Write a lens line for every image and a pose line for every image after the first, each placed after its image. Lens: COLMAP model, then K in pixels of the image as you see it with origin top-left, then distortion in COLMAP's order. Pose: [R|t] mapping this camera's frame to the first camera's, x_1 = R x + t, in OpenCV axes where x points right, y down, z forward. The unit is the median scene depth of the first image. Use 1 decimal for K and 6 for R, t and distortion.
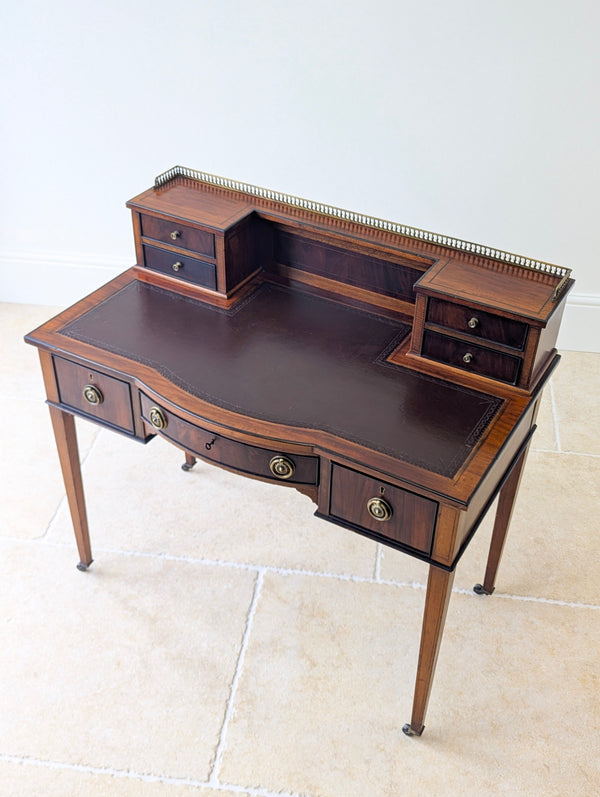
lens RADIAL K [[876.3, 0, 308.0], [0, 876.3, 397.1], [0, 0, 1]] dist [0.034948, 0.000000]
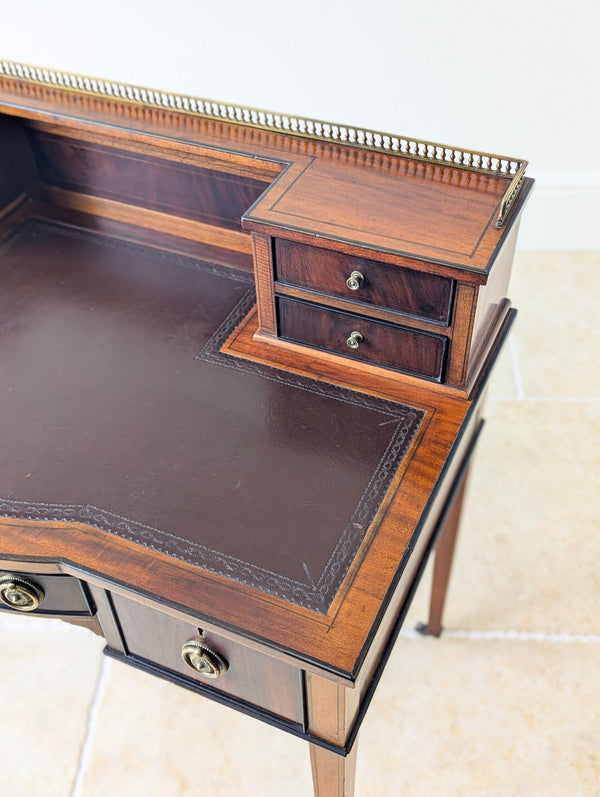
lens RADIAL K [[858.0, 0, 312.2], [0, 858.0, 393.8], [0, 0, 1]] dist [0.028405, 0.000000]
pose [[0.994169, -0.101407, 0.036664, 0.118671], [0.095533, 0.985999, 0.136674, -0.079528], [-0.050011, -0.132374, 0.989937, 0.410052]]
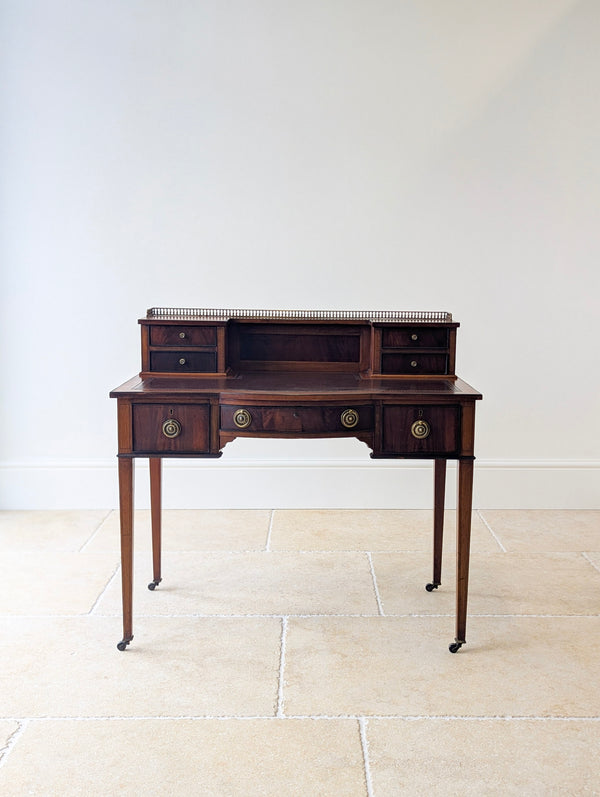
lens RADIAL K [[876.3, 0, 317.6], [0, 876.3, 406.3], [0, 0, 1]] dist [0.034948, 0.000000]
pose [[0.865906, -0.092332, 0.491611, -0.657516], [0.309783, 0.870642, -0.382122, 0.501794], [-0.392735, 0.483175, 0.782497, -0.092432]]
